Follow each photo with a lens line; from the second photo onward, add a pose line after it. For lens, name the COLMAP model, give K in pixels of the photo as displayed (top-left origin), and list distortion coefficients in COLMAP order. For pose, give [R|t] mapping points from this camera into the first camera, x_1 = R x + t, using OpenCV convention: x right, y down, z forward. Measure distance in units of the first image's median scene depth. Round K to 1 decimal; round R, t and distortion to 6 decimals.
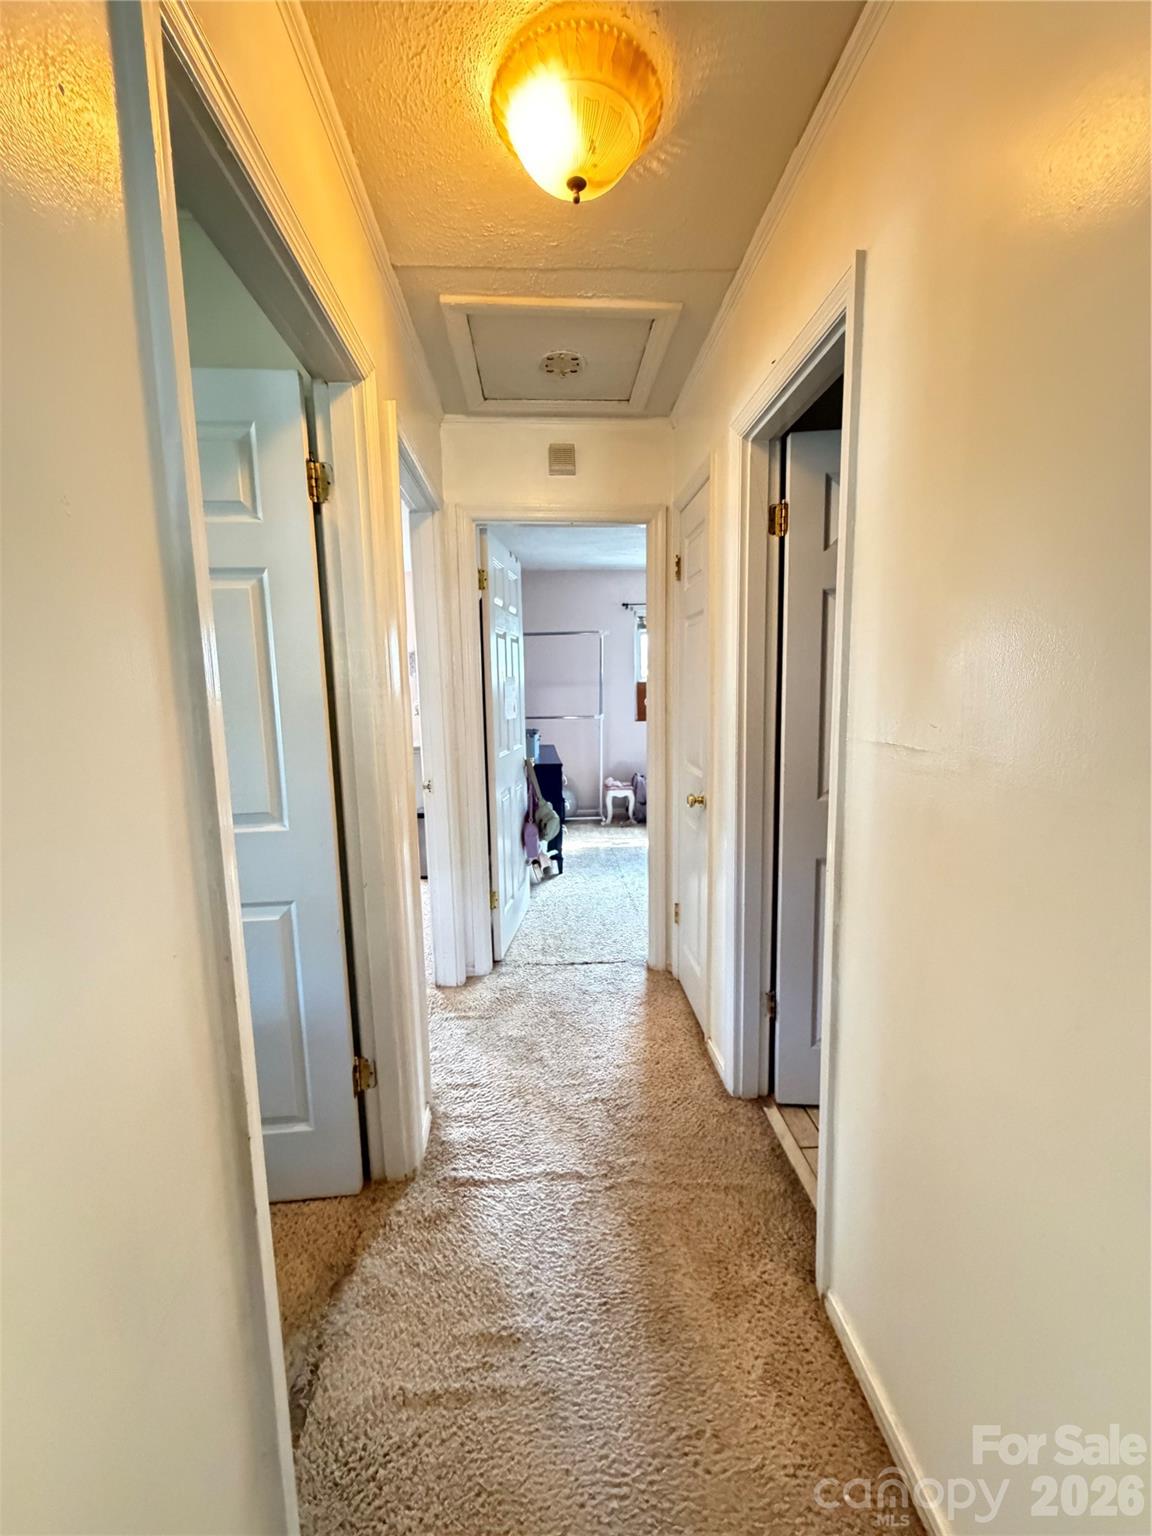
lens RADIAL K [[614.5, 0, 575.4], [0, 614.5, 763.4], [0, 0, 1]] dist [0.001311, 0.000374]
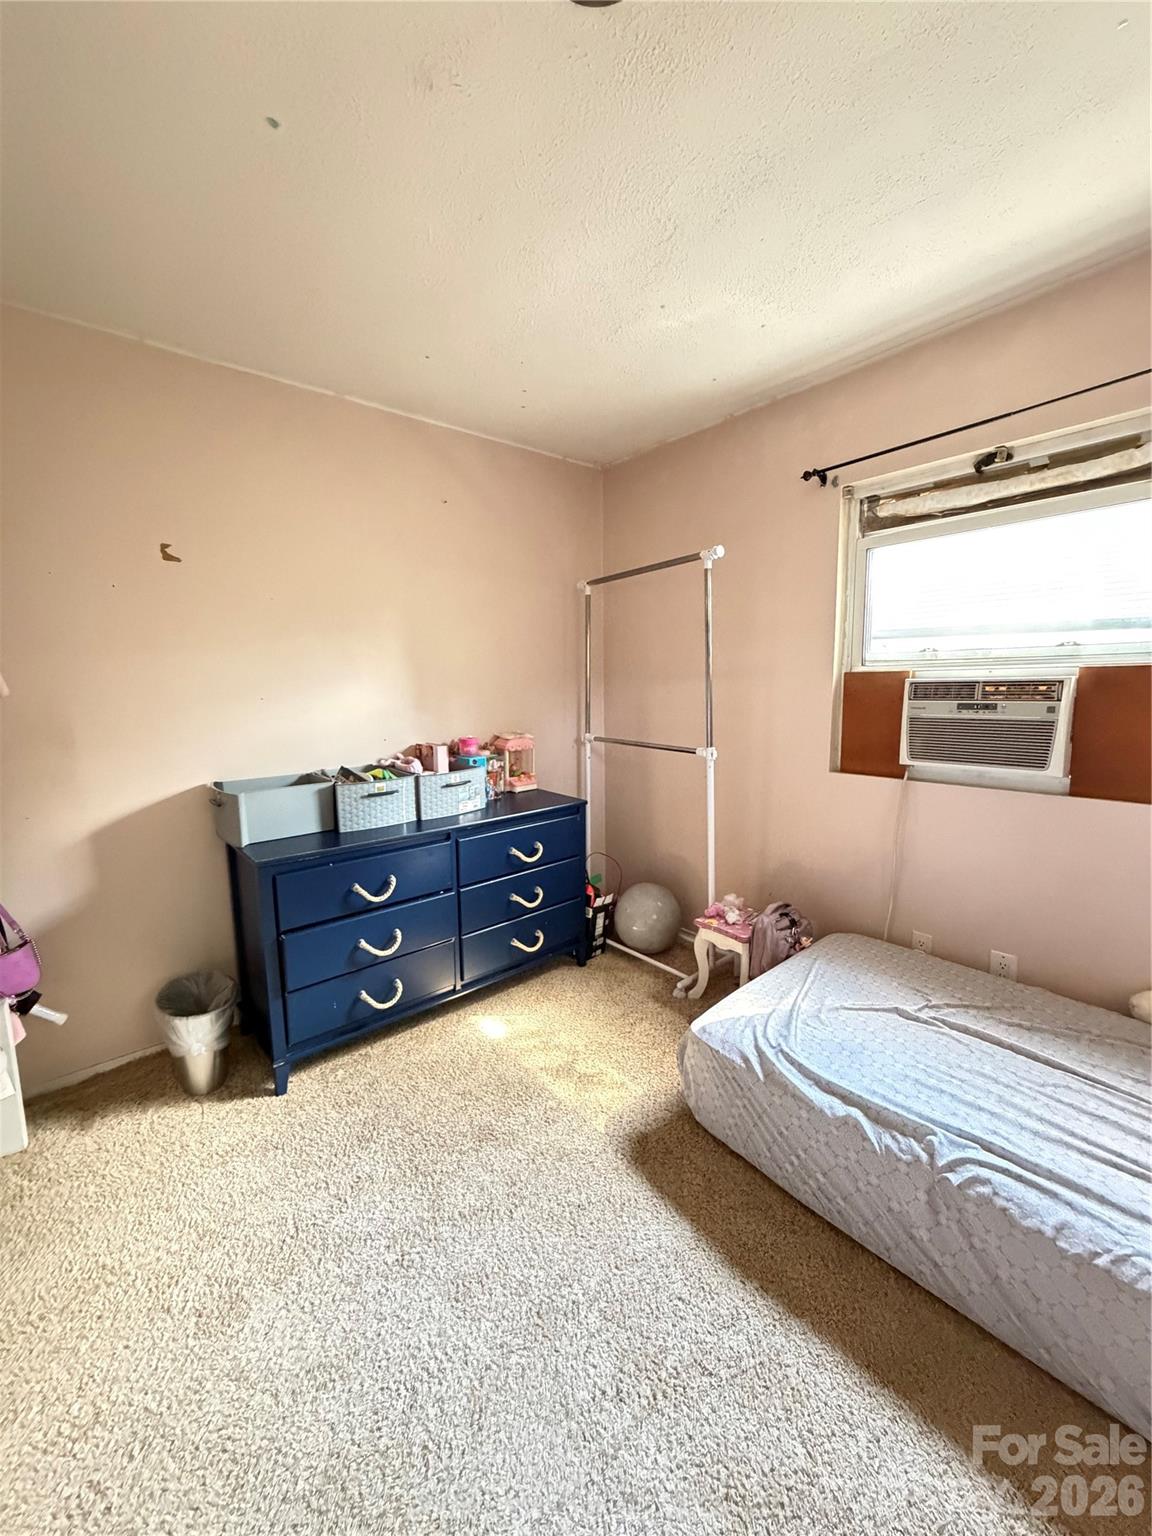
lens RADIAL K [[614.5, 0, 575.4], [0, 614.5, 763.4], [0, 0, 1]] dist [0.001311, 0.000374]
pose [[0.595826, 0.120350, -0.794045, 0.330367], [-0.099208, 0.992165, 0.075936, -0.091997], [0.796963, 0.033530, 0.603097, 0.661951]]
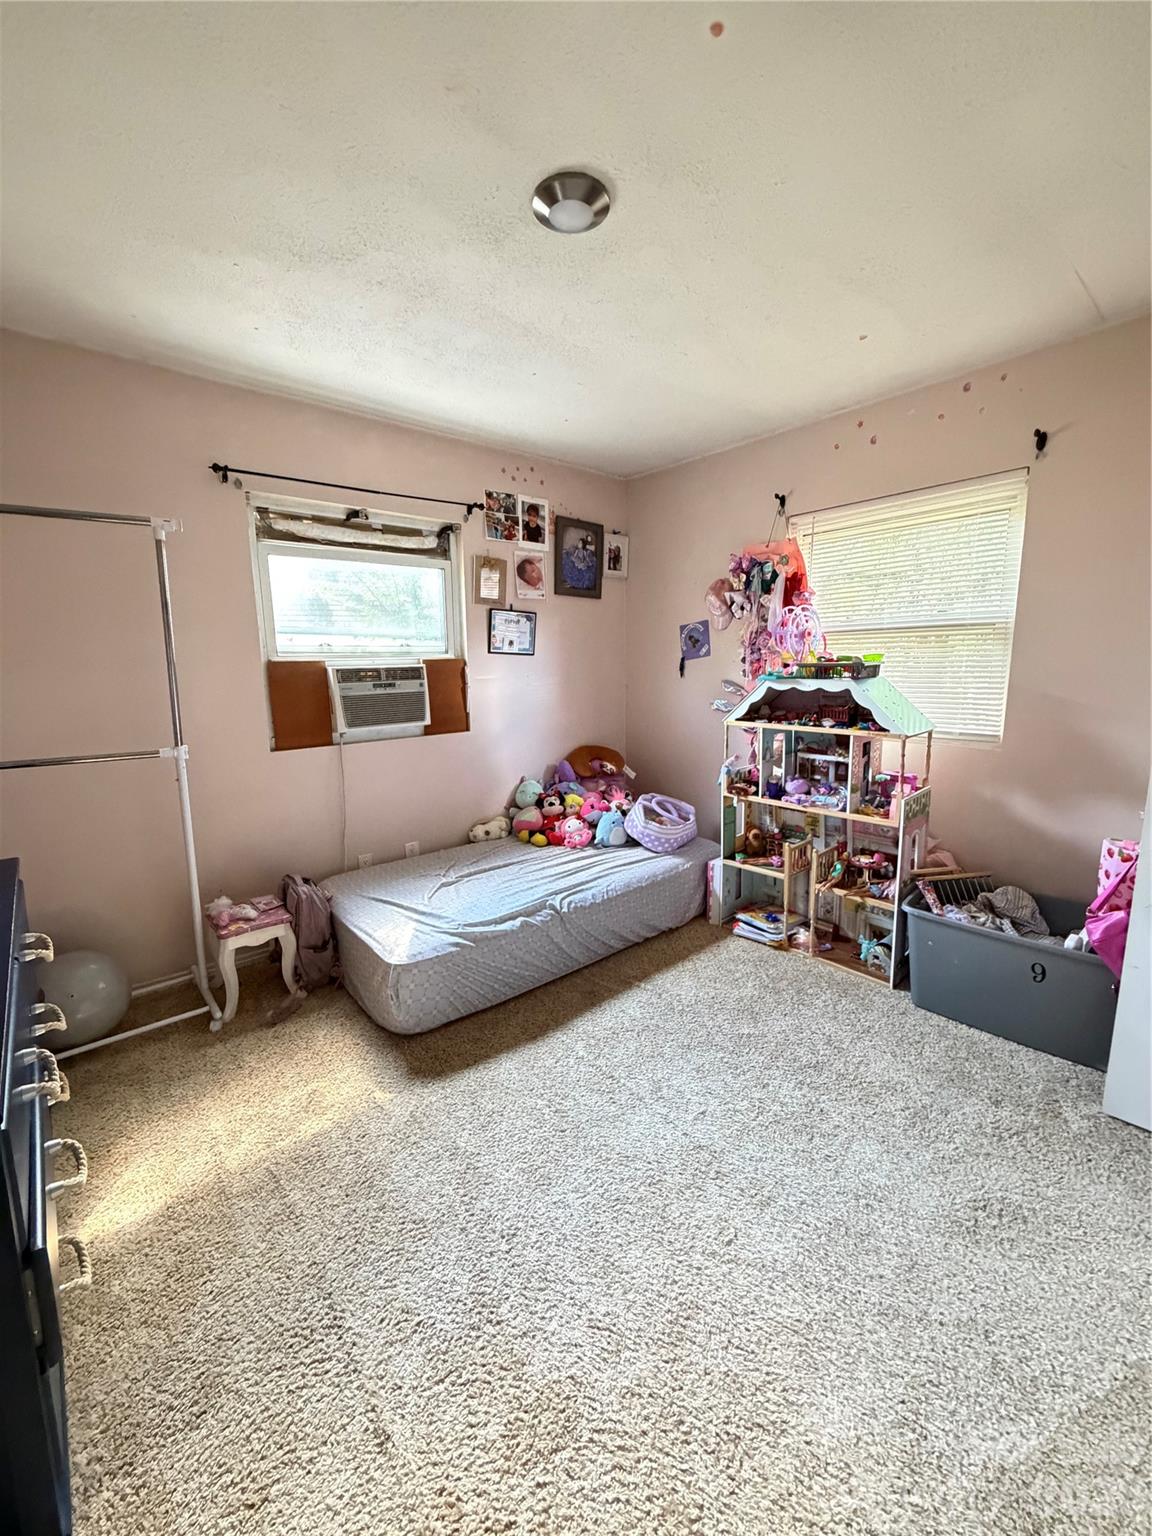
lens RADIAL K [[614.5, 0, 575.4], [0, 614.5, 763.4], [0, 0, 1]] dist [0.001311, 0.000374]
pose [[0.800171, -0.088977, 0.593136, 0.010874], [0.072202, 0.996033, 0.052011, -0.070660], [-0.595410, 0.001208, 0.803421, 0.546065]]
